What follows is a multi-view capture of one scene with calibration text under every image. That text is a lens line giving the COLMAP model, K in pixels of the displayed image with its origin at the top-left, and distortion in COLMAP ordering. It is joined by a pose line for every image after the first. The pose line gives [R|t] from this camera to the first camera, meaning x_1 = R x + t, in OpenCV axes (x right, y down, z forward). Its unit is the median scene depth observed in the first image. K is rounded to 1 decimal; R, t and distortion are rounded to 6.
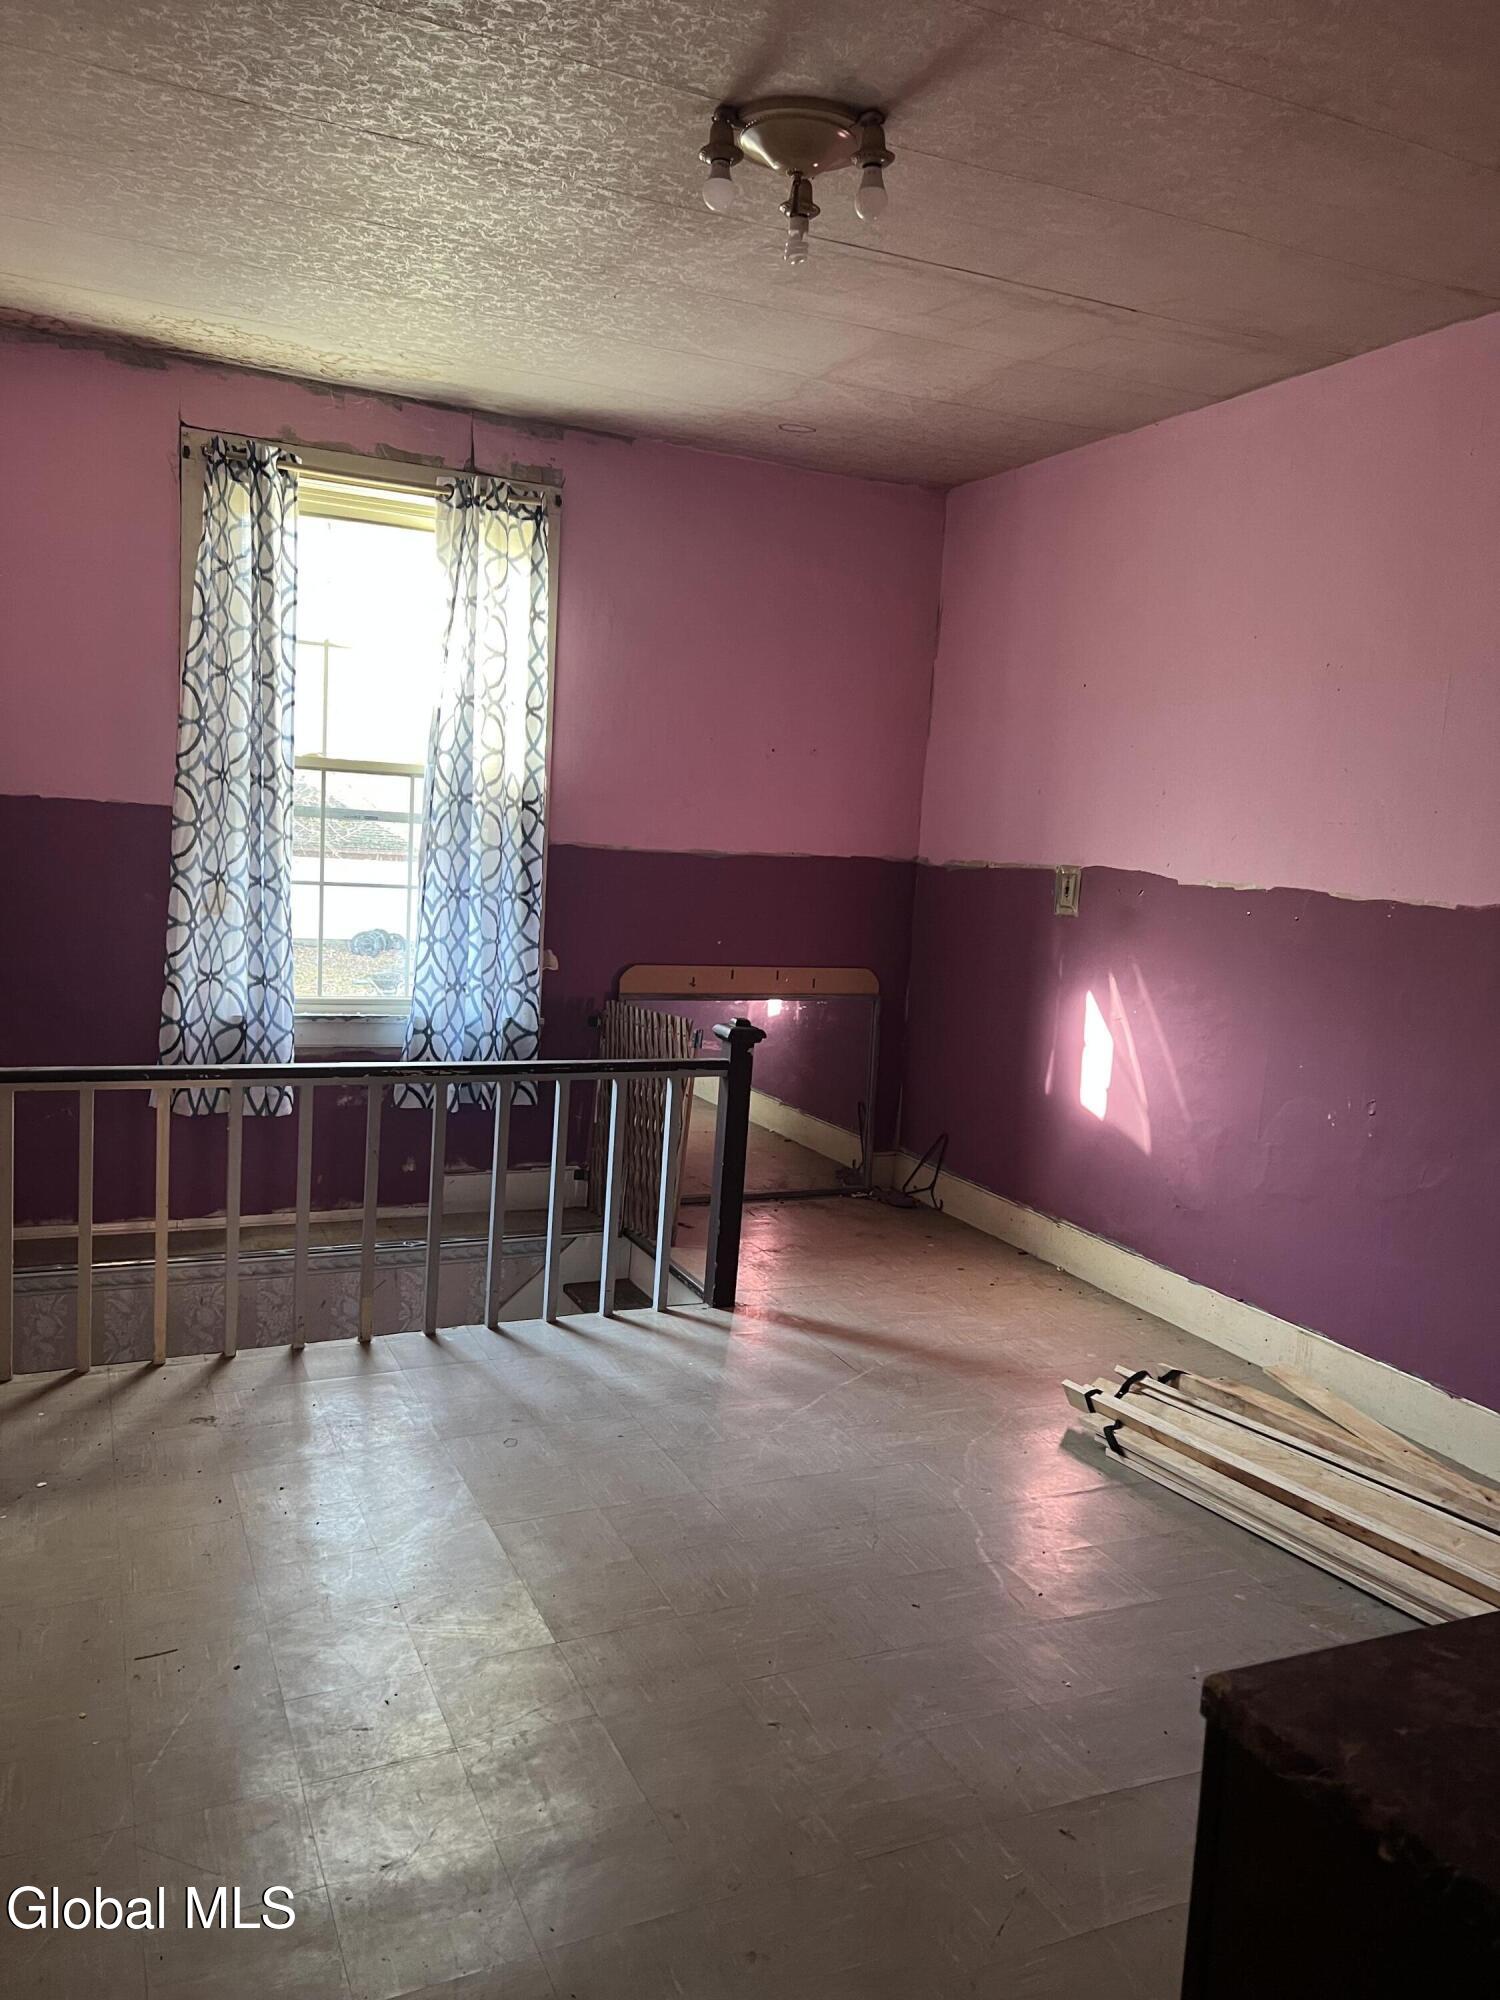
lens RADIAL K [[1499.7, 0, 745.4], [0, 1499.7, 1004.9], [0, 0, 1]] dist [0.059198, -0.061195]
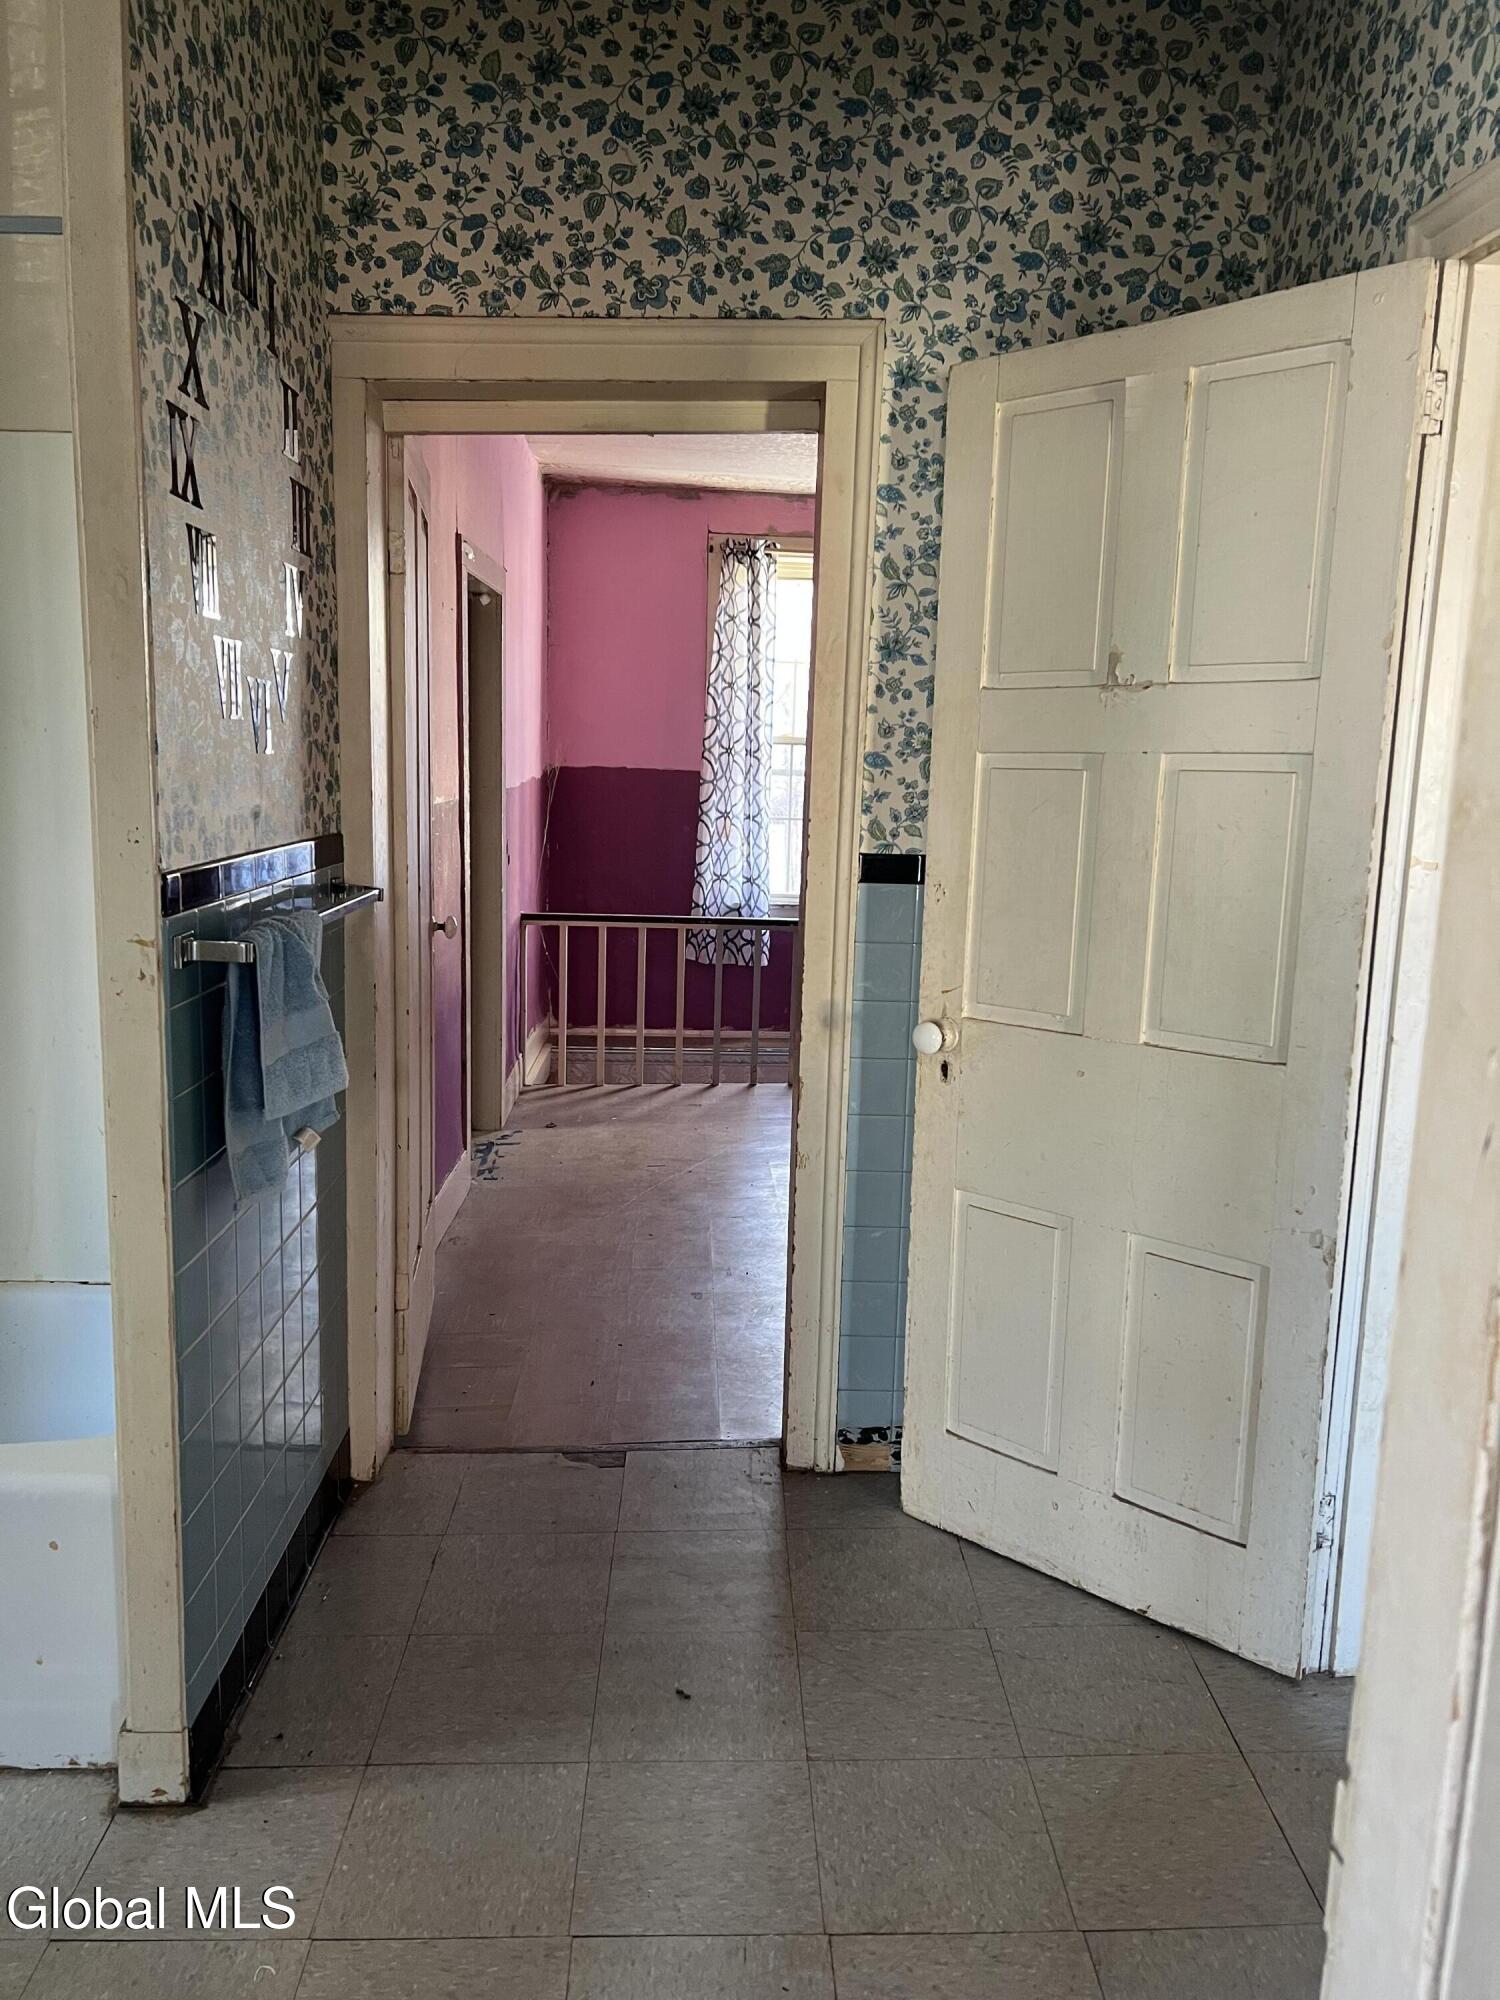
lens RADIAL K [[1499.7, 0, 742.0], [0, 1499.7, 1013.7], [0, 0, 1]] dist [0.059198, -0.061195]
pose [[0.929031, 0.024313, -0.369202, 0.320797], [-0.015788, 0.999535, 0.026094, 0.104383], [0.369664, -0.018413, 0.928983, -0.586935]]
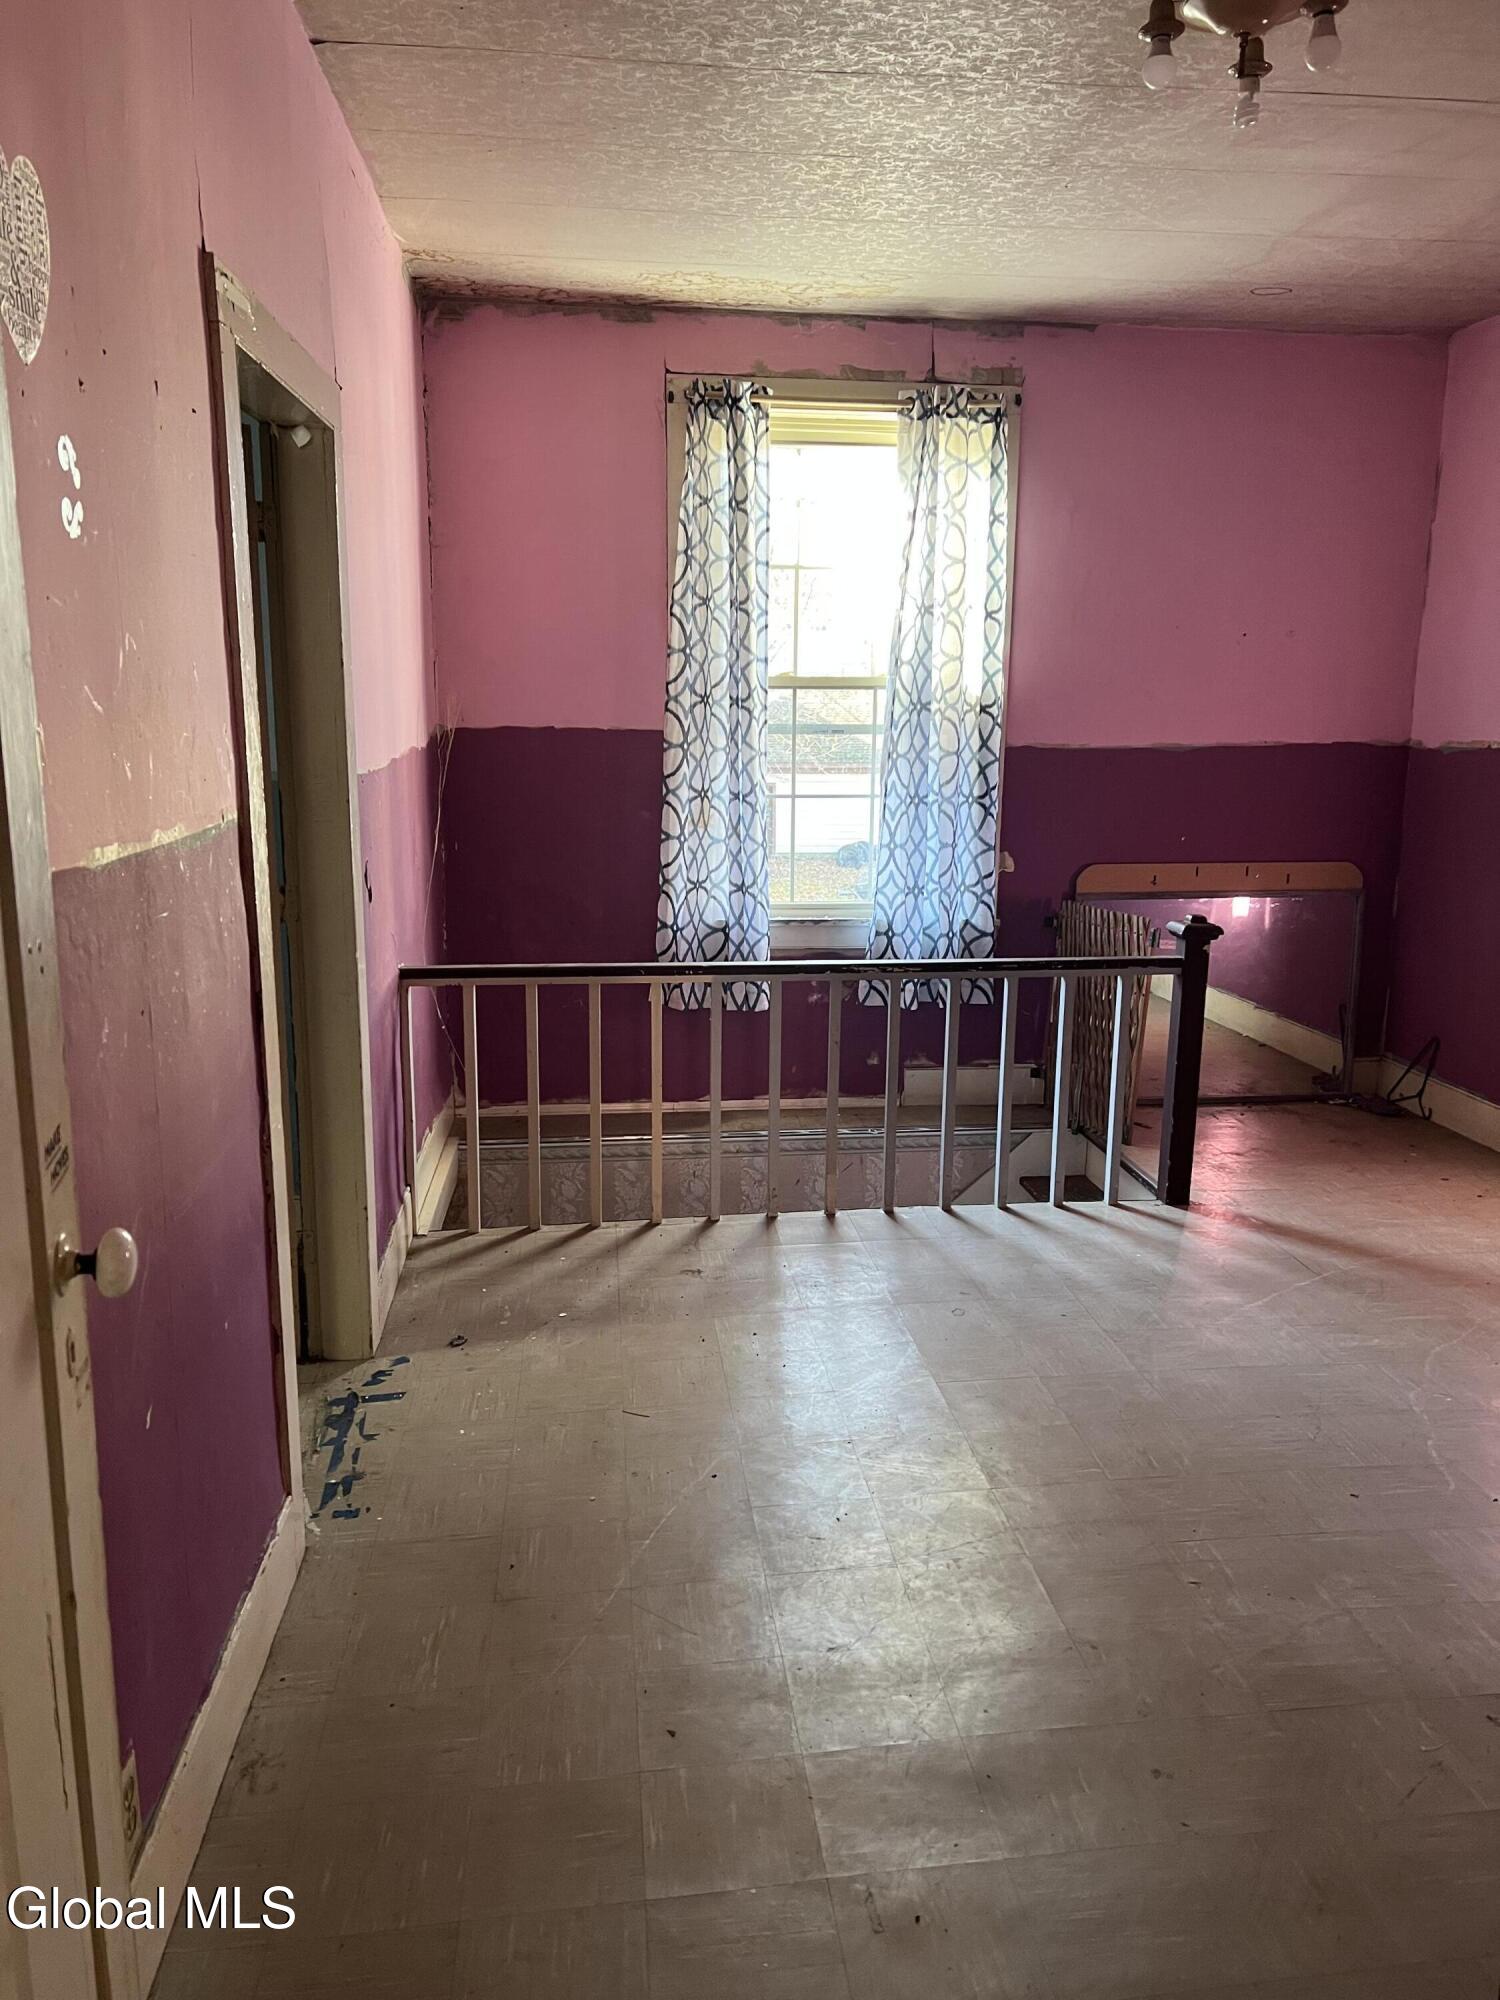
lens RADIAL K [[1499.7, 0, 745.1], [0, 1499.7, 1006.0], [0, 0, 1]] dist [0.059198, -0.061195]
pose [[0.949277, 0.007099, -0.314362, 0.028659], [0.012420, 0.998118, 0.060044, 0.005385], [0.314197, -0.060902, 0.947402, -0.038231]]
